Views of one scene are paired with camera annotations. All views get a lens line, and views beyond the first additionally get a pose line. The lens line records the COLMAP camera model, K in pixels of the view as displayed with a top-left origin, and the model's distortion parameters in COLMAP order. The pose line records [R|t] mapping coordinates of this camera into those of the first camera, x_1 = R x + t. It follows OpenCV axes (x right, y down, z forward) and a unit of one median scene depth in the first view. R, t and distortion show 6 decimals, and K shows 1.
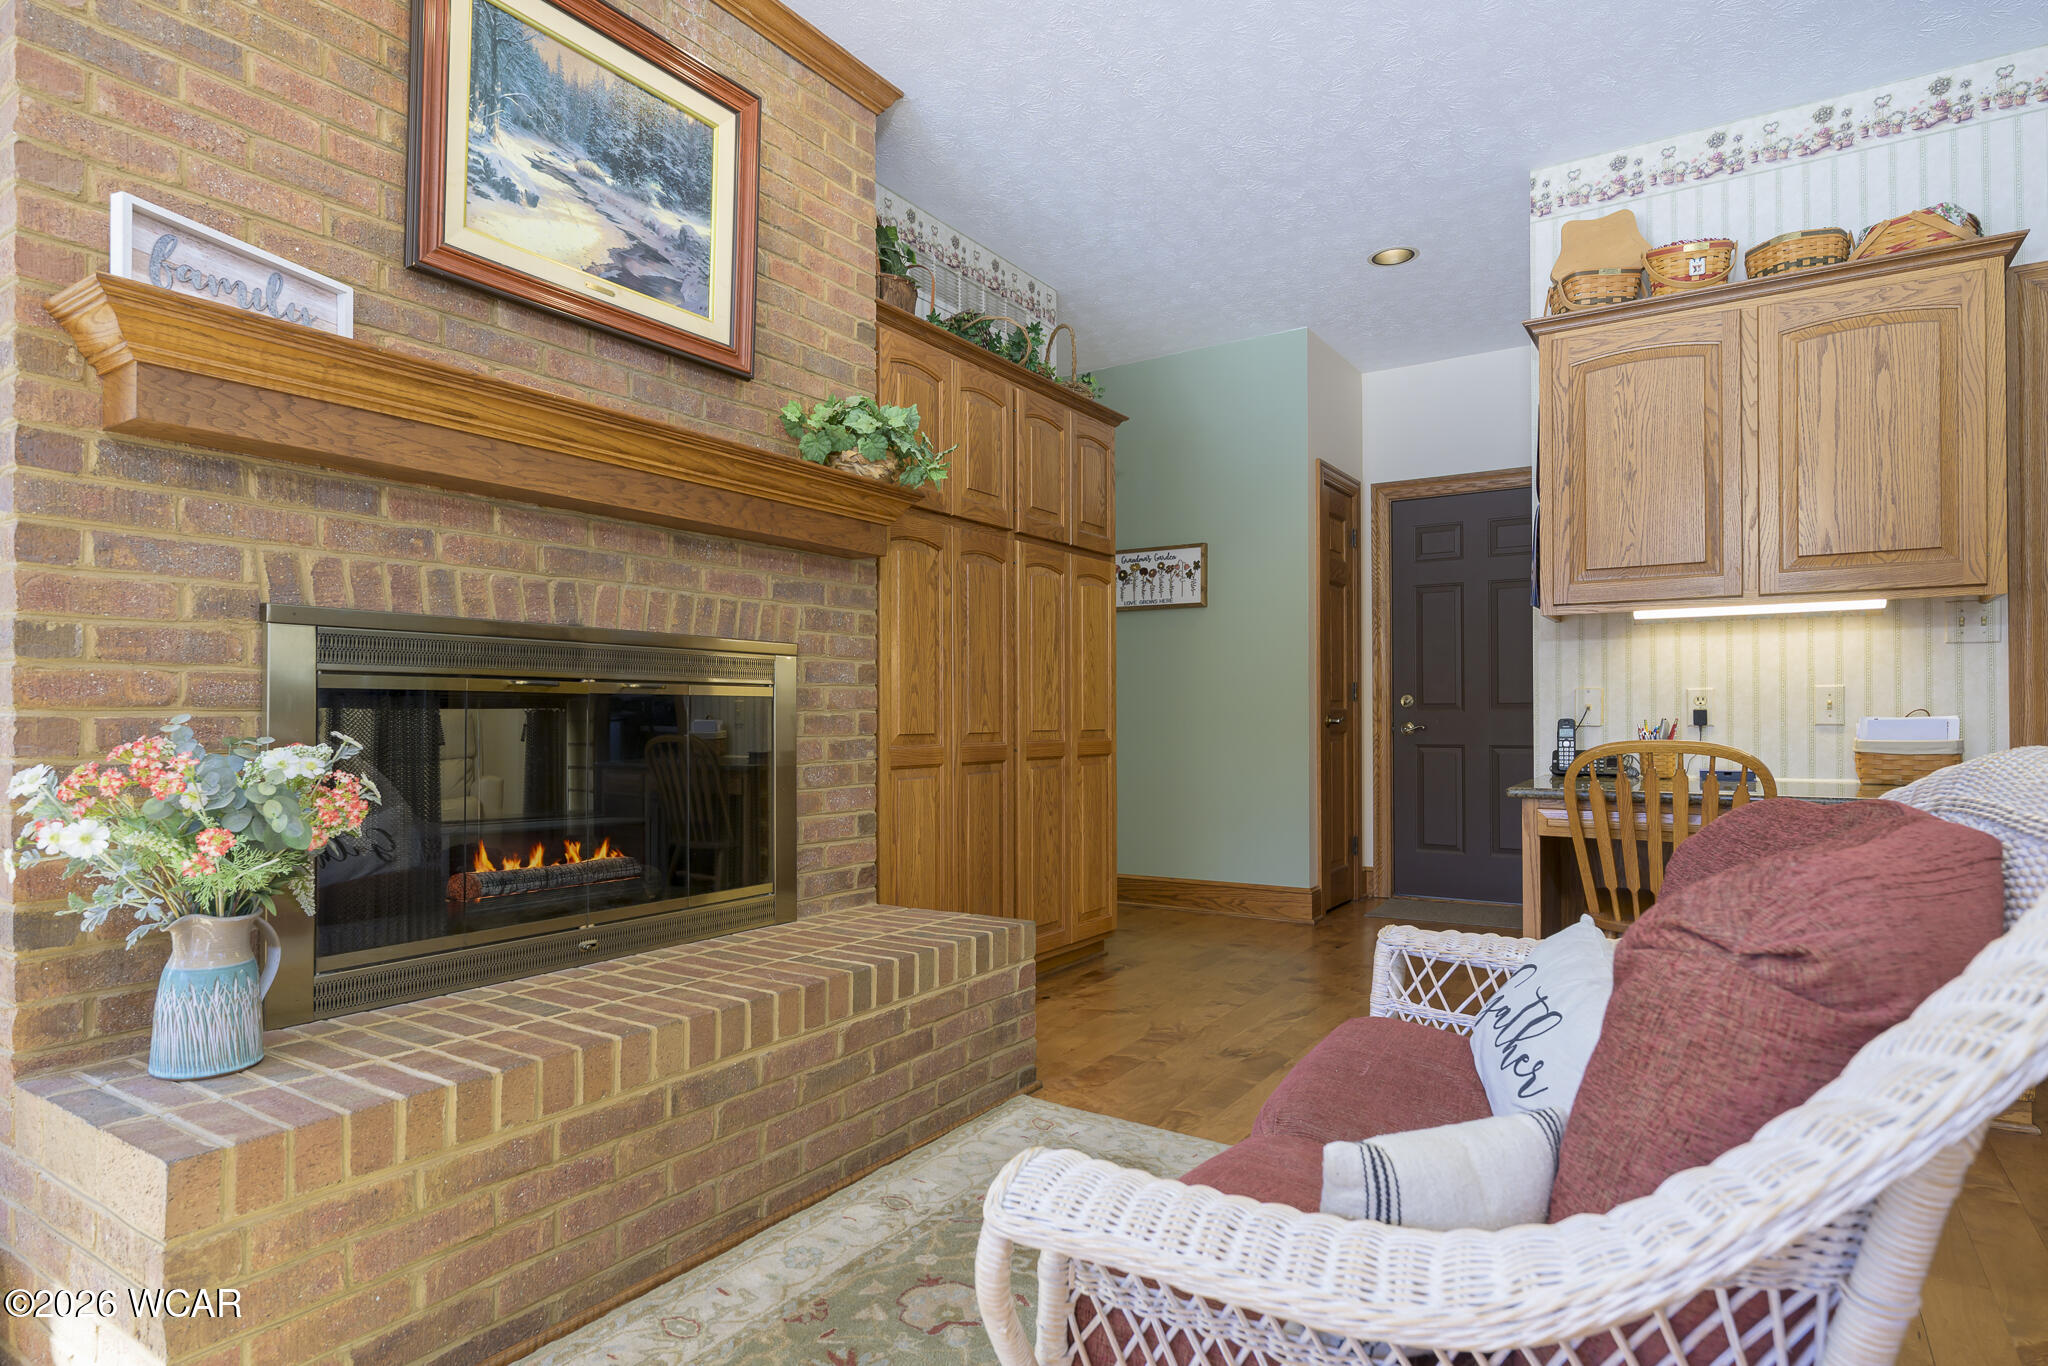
lens RADIAL K [[1139.0, 0, 1014.5], [0, 1139.0, 694.3], [0, 0, 1]] dist [0.006767, 0.001414]
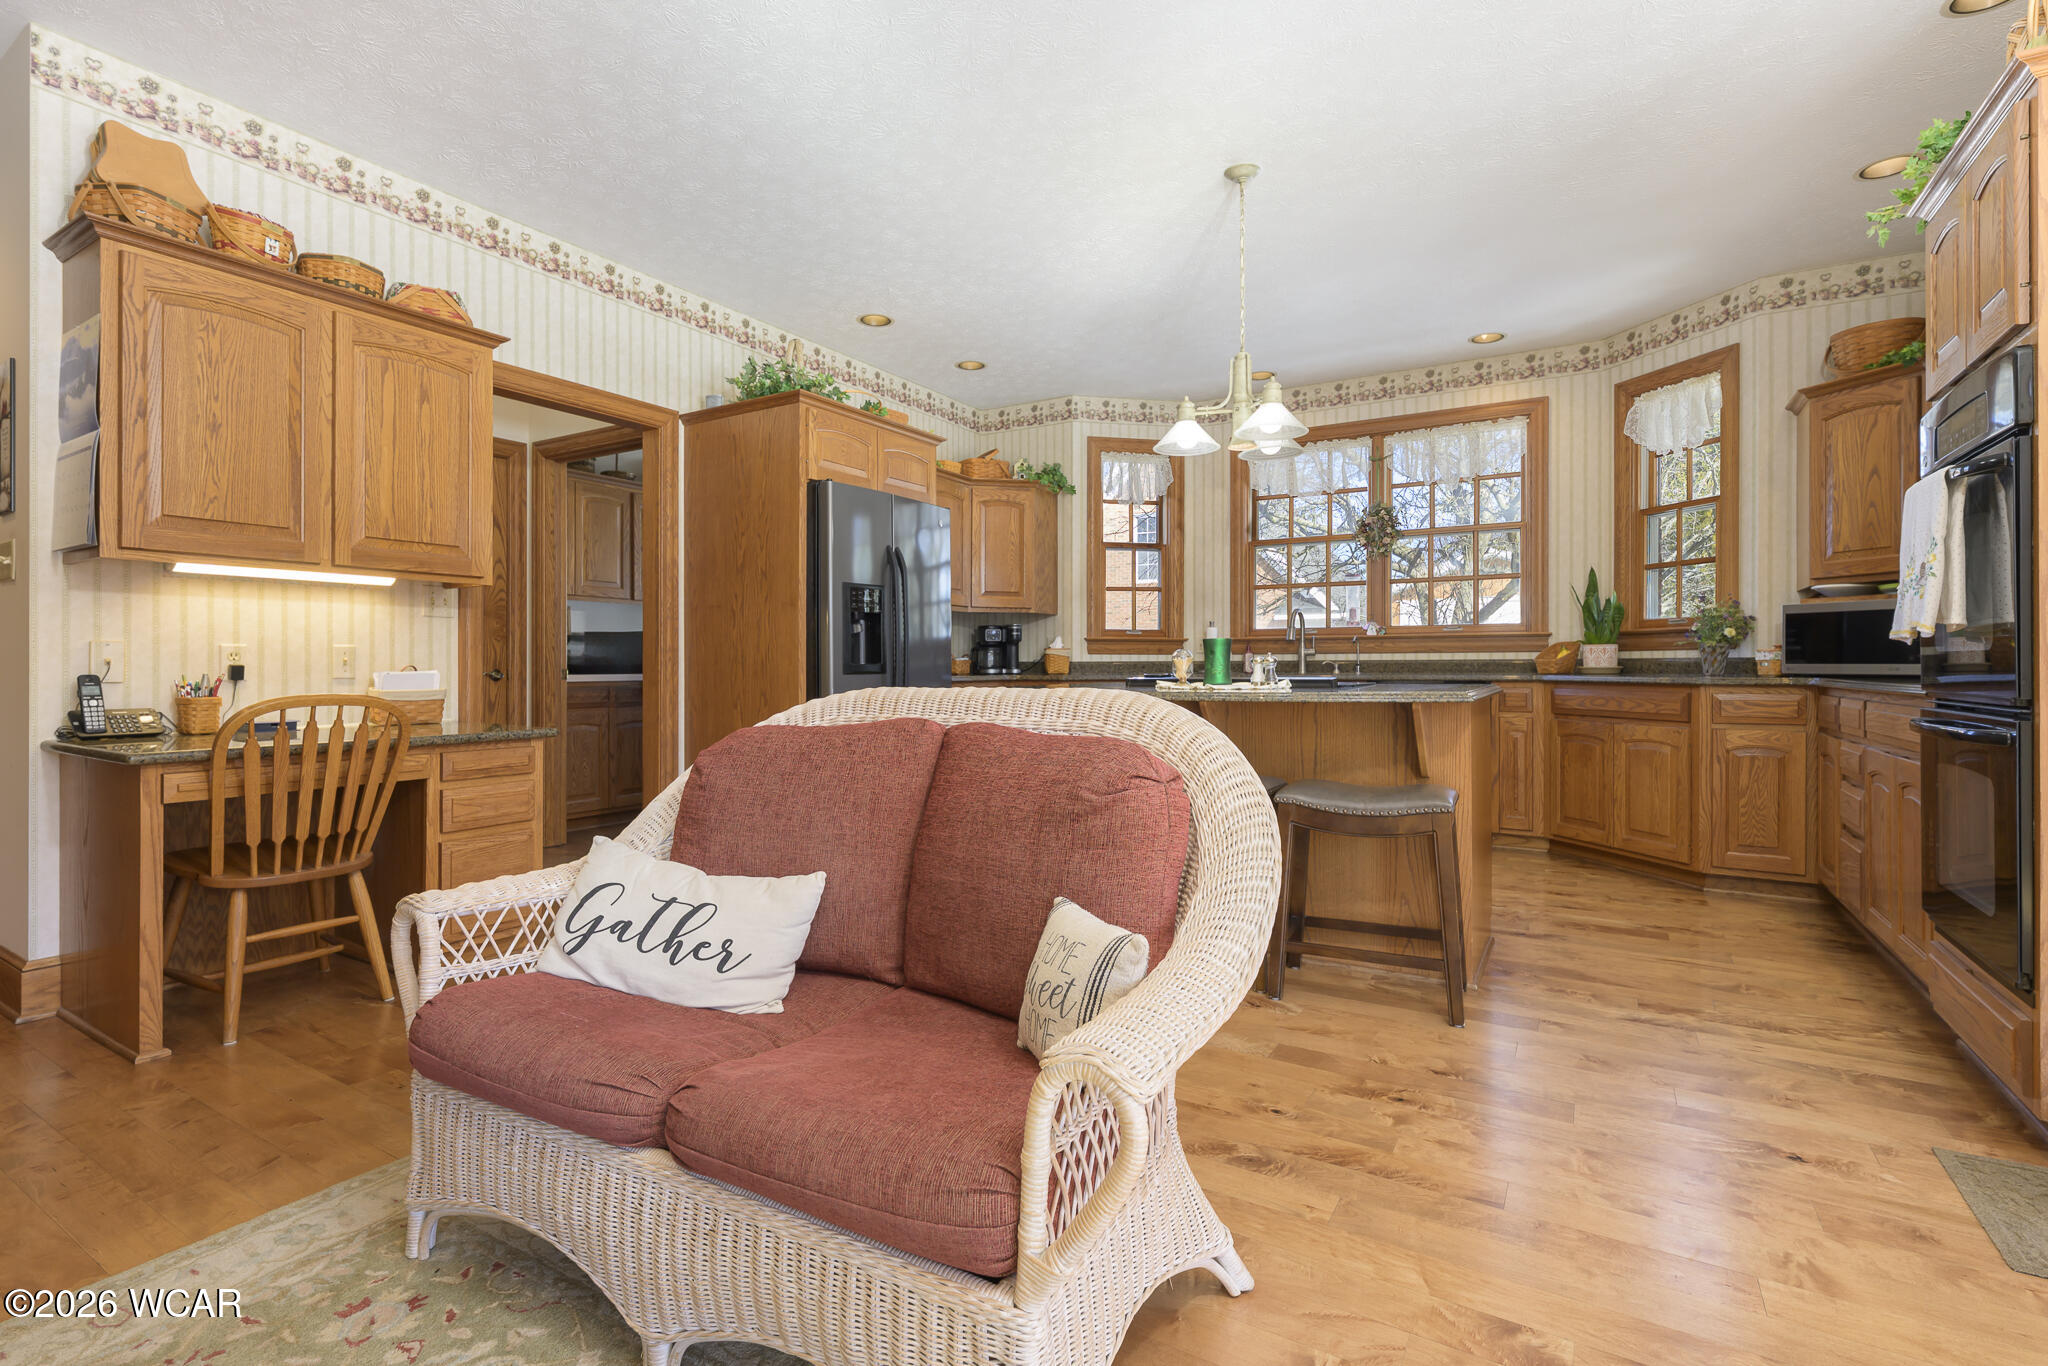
lens RADIAL K [[926.6, 0, 1018.0], [0, 926.6, 669.0], [0, 0, 1]] dist [-0.001349, -0.000211]
pose [[-0.012019, -0.000681, 0.999928, -0.267464], [-0.016684, 0.999861, 0.000480, 0.004900], [-0.999789, -0.016677, -0.012029, 0.313019]]
